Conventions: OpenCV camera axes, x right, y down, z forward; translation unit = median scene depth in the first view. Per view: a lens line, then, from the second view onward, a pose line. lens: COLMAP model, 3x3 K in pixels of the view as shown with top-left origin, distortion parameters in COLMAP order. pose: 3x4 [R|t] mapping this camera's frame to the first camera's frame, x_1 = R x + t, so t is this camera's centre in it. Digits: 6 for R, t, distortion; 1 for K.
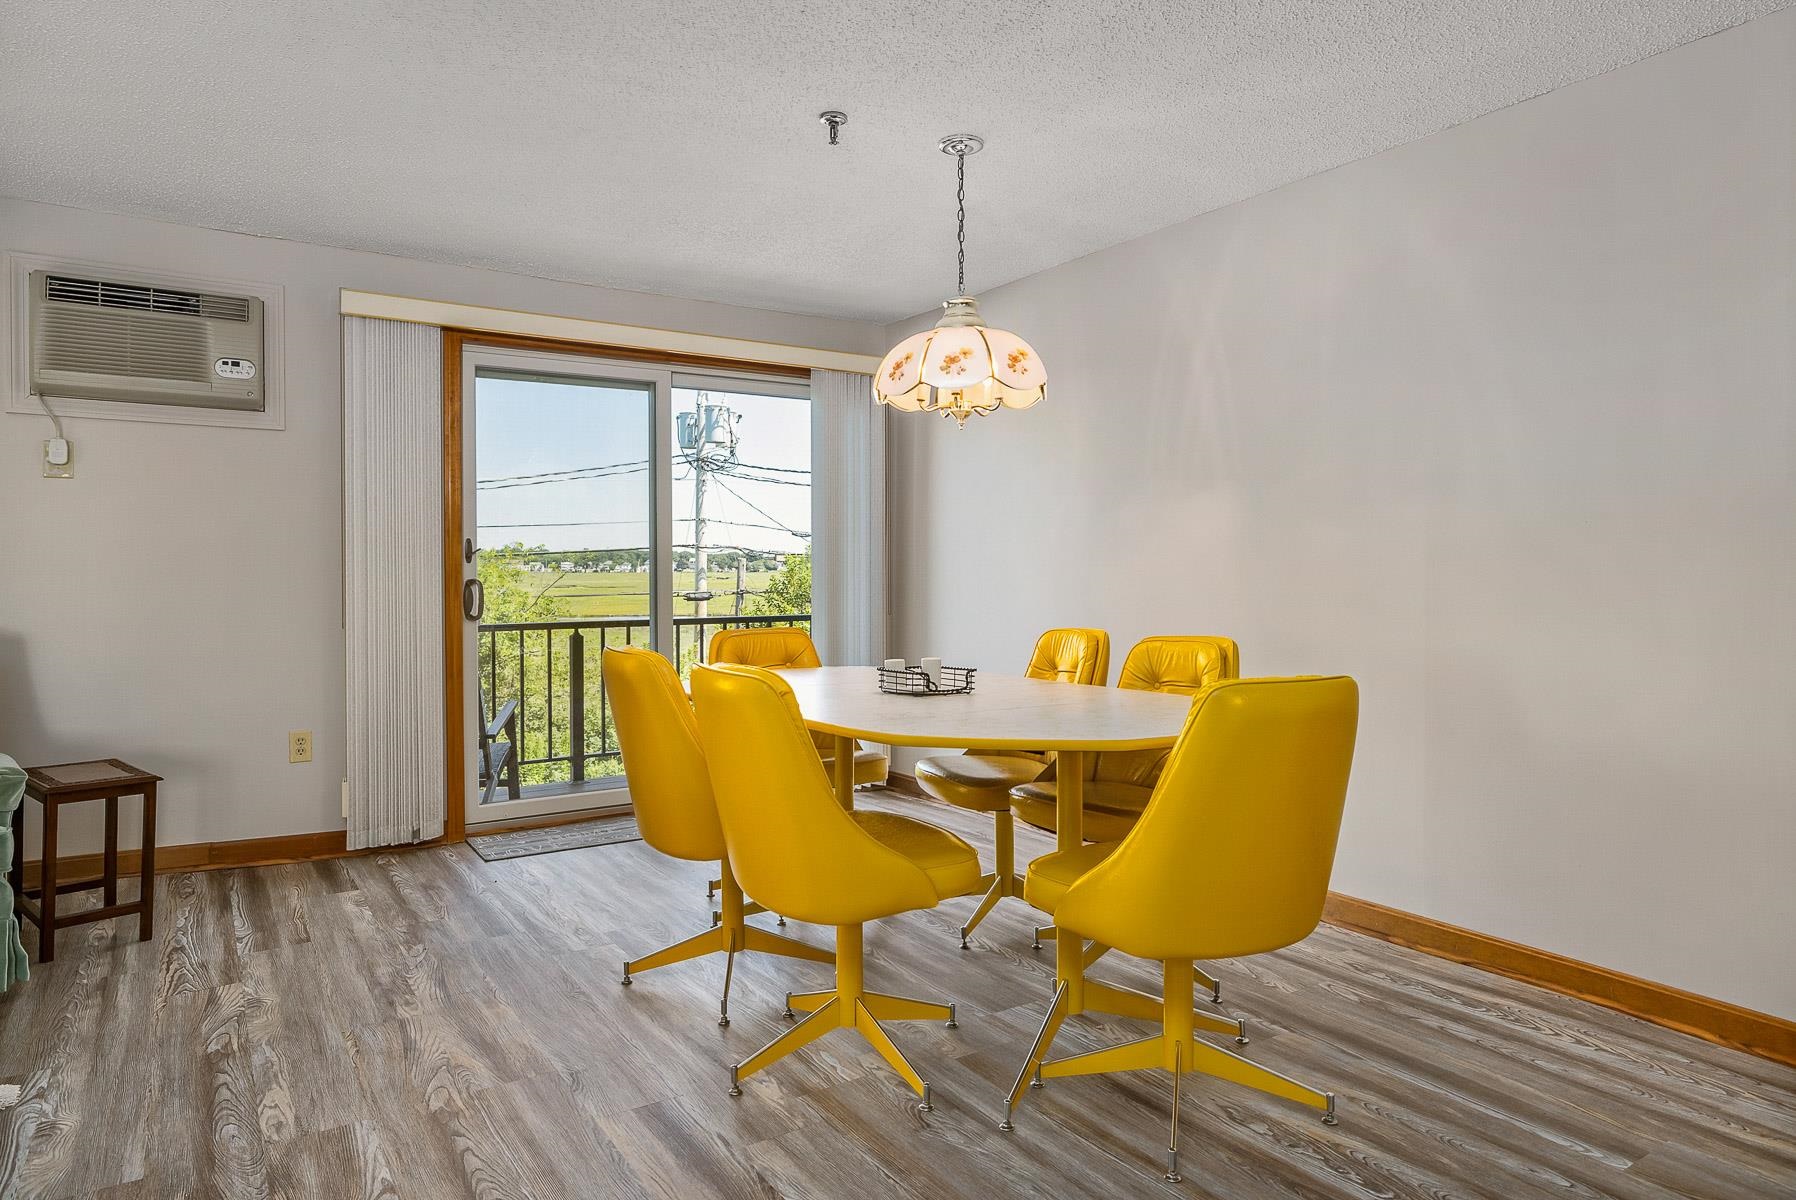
lens RADIAL K [[1105.0, 0, 896.9], [0, 1105.0, 591.5], [0, 0, 1]] dist [-0.000994, -0.000044]
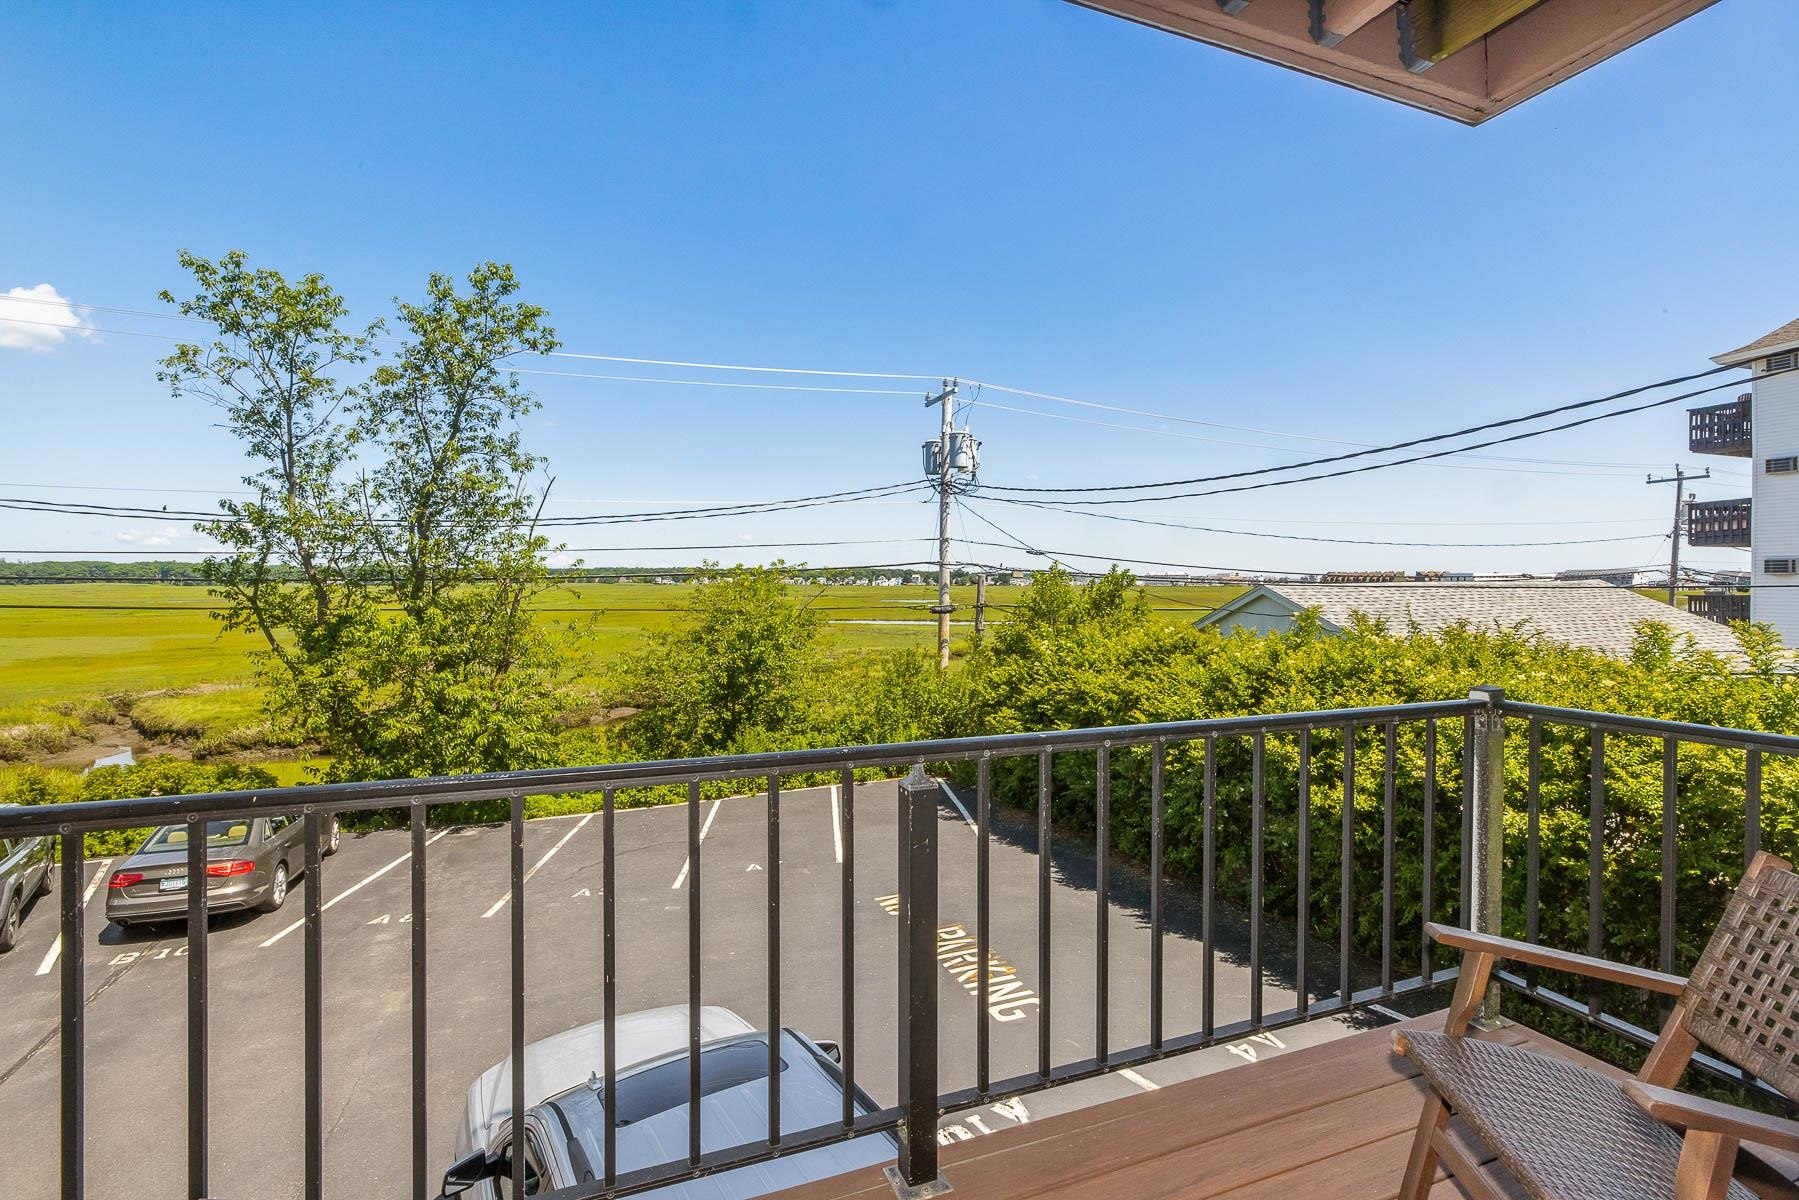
lens RADIAL K [[847.0, 0, 896.3], [0, 847.0, 596.4], [0, 0, 1]] dist [-0.009476, 0.001052]
pose [[0.980243, 0.002244, -0.197785, -0.059259], [-0.002938, 0.999991, -0.003216, -0.005790], [0.197776, 0.003733, 0.980240, 0.174890]]
